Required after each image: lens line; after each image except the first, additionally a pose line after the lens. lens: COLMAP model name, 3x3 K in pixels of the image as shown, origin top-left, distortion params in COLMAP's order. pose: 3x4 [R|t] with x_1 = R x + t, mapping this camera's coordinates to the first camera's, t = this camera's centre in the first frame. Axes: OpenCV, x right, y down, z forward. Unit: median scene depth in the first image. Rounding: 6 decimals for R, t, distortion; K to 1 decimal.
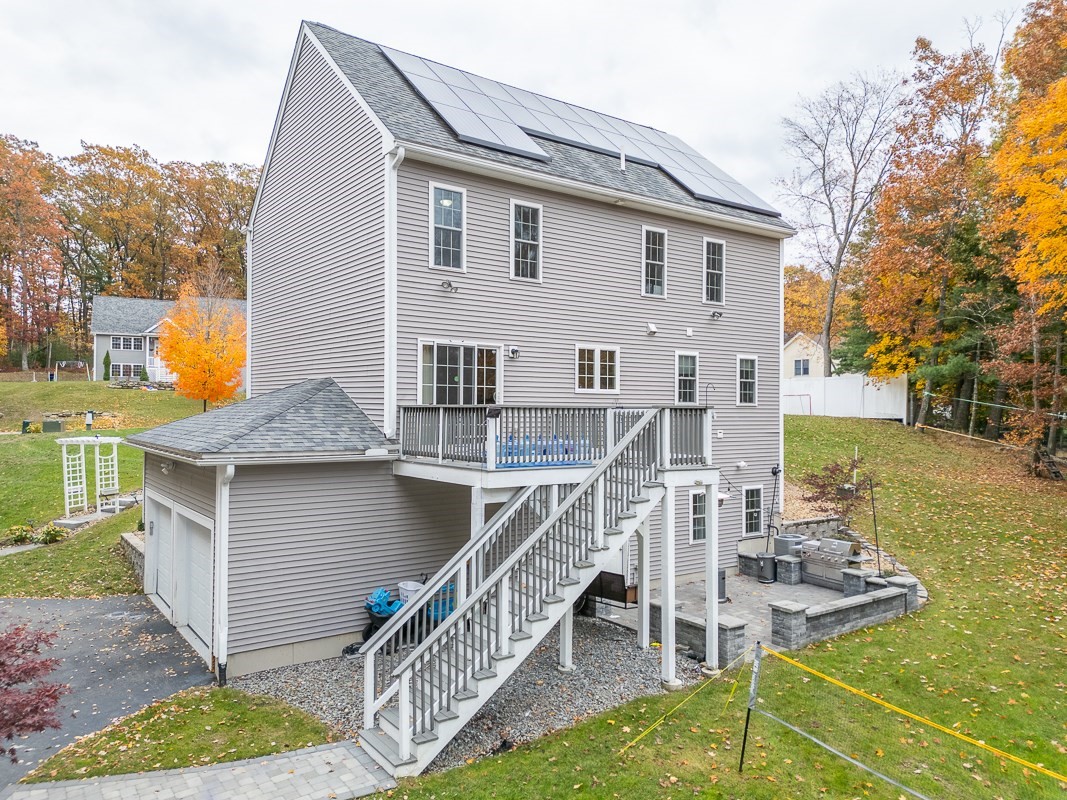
lens RADIAL K [[759.7, 0, 530.4], [0, 759.7, 401.3], [0, 0, 1]] dist [0.073035, -0.055621]
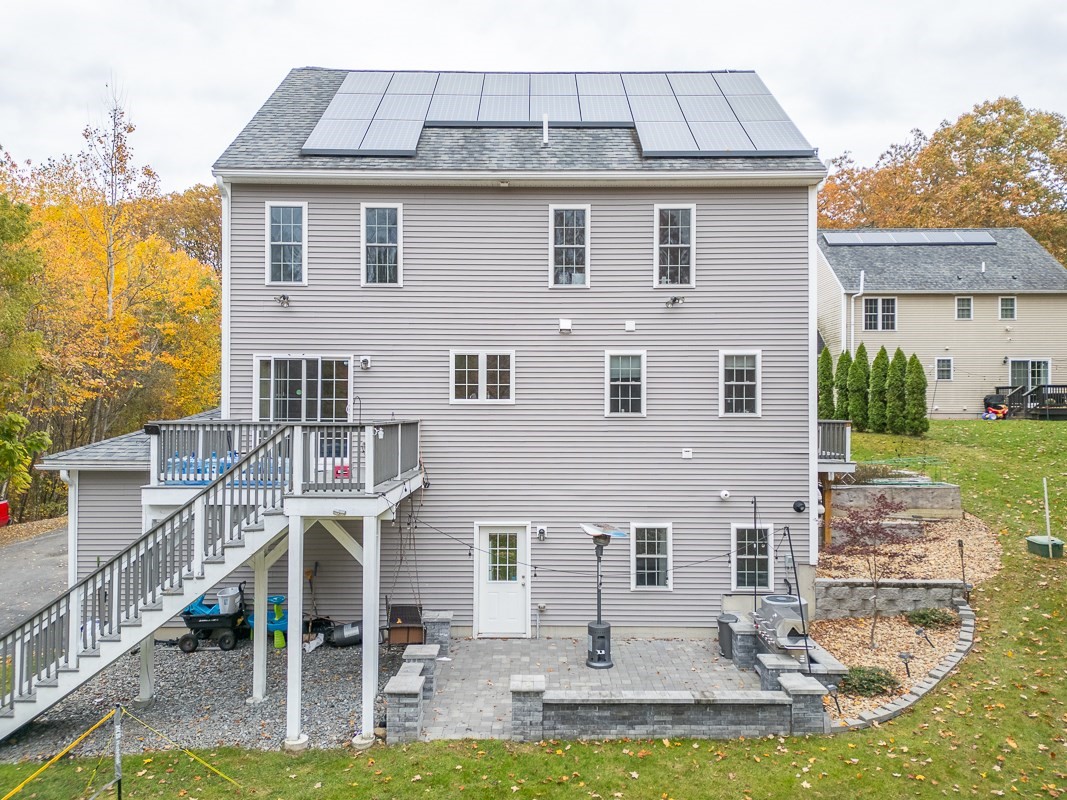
lens RADIAL K [[759.7, 0, 531.7], [0, 759.7, 401.7], [0, 0, 1]] dist [0.073035, -0.055621]
pose [[0.814251, -0.009289, -0.580438, 0.687065], [0.007986, 0.999957, -0.004801, -0.008948], [0.580458, -0.000726, 0.814290, 0.332181]]
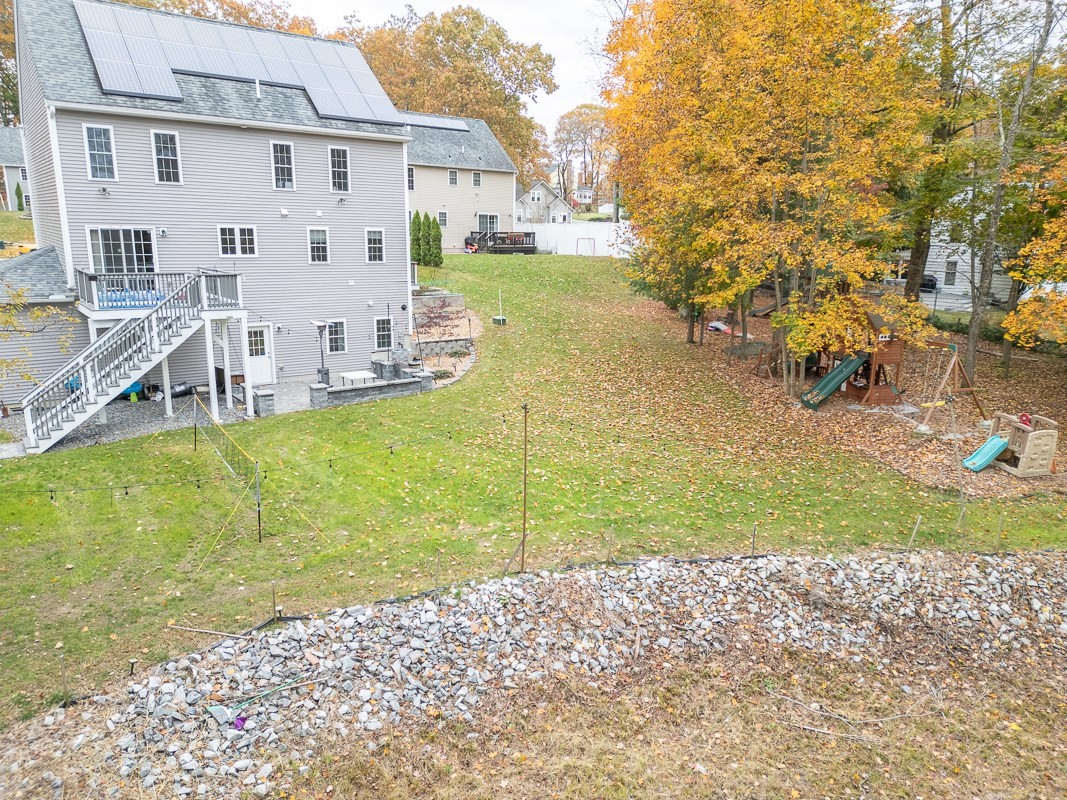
lens RADIAL K [[759.7, 0, 532.6], [0, 759.7, 401.4], [0, 0, 1]] dist [0.073035, -0.055621]
pose [[0.999792, 0.001702, 0.020332, 0.693088], [-0.006285, 0.973748, 0.227542, -0.089411], [-0.019411, -0.227622, 0.973556, -0.636655]]
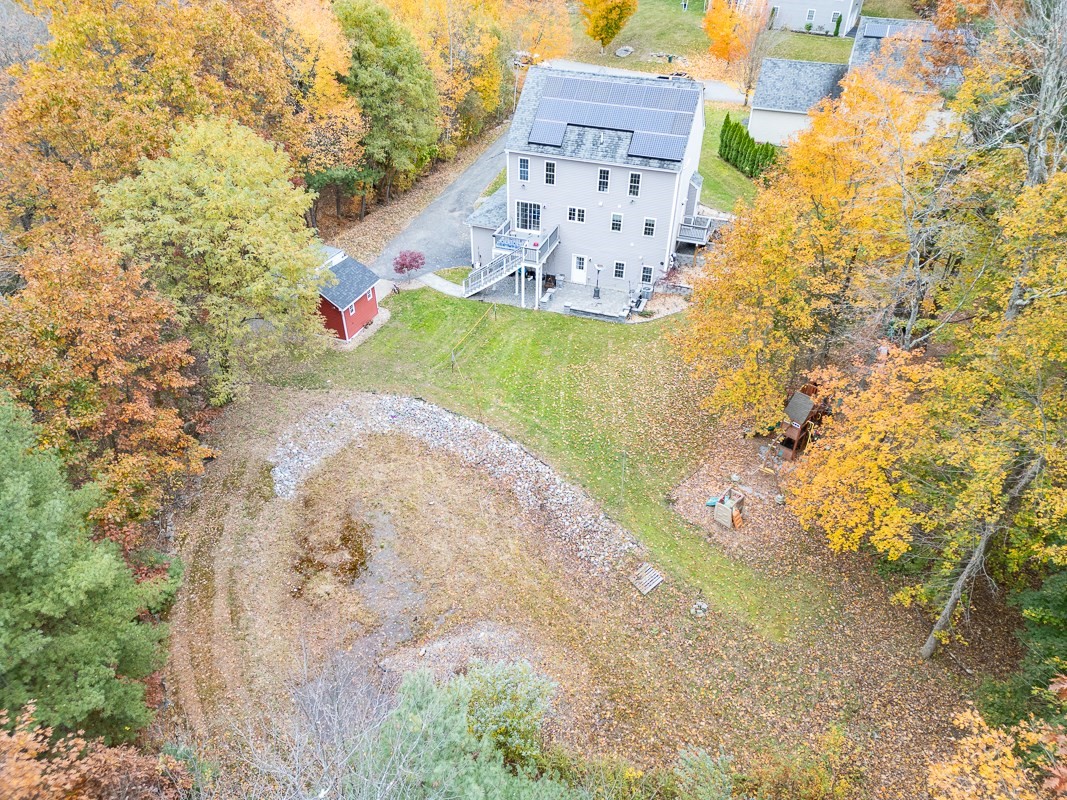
lens RADIAL K [[735.9, 0, 526.4], [0, 735.9, 410.1], [0, 0, 1]] dist [0.093510, -0.000231]
pose [[0.568199, 0.493781, -0.658278, 2.467491], [0.001611, 0.799289, 0.600945, -1.280733], [0.822890, -0.342516, 0.453360, -0.836560]]
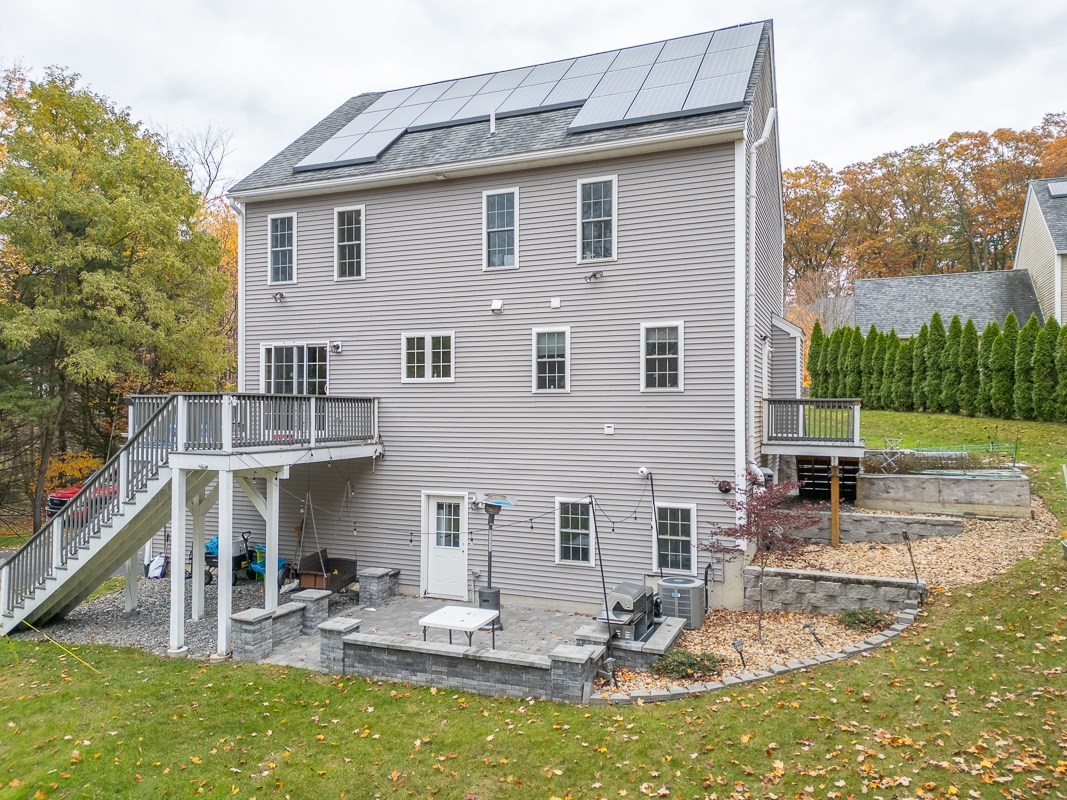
lens RADIAL K [[759.7, 0, 530.7], [0, 759.7, 401.8], [0, 0, 1]] dist [0.073035, -0.055621]
pose [[0.532404, -0.012560, -0.846397, 1.027384], [0.011051, 0.999908, -0.007886, 0.024553], [0.846418, -0.005155, 0.532494, 0.634472]]
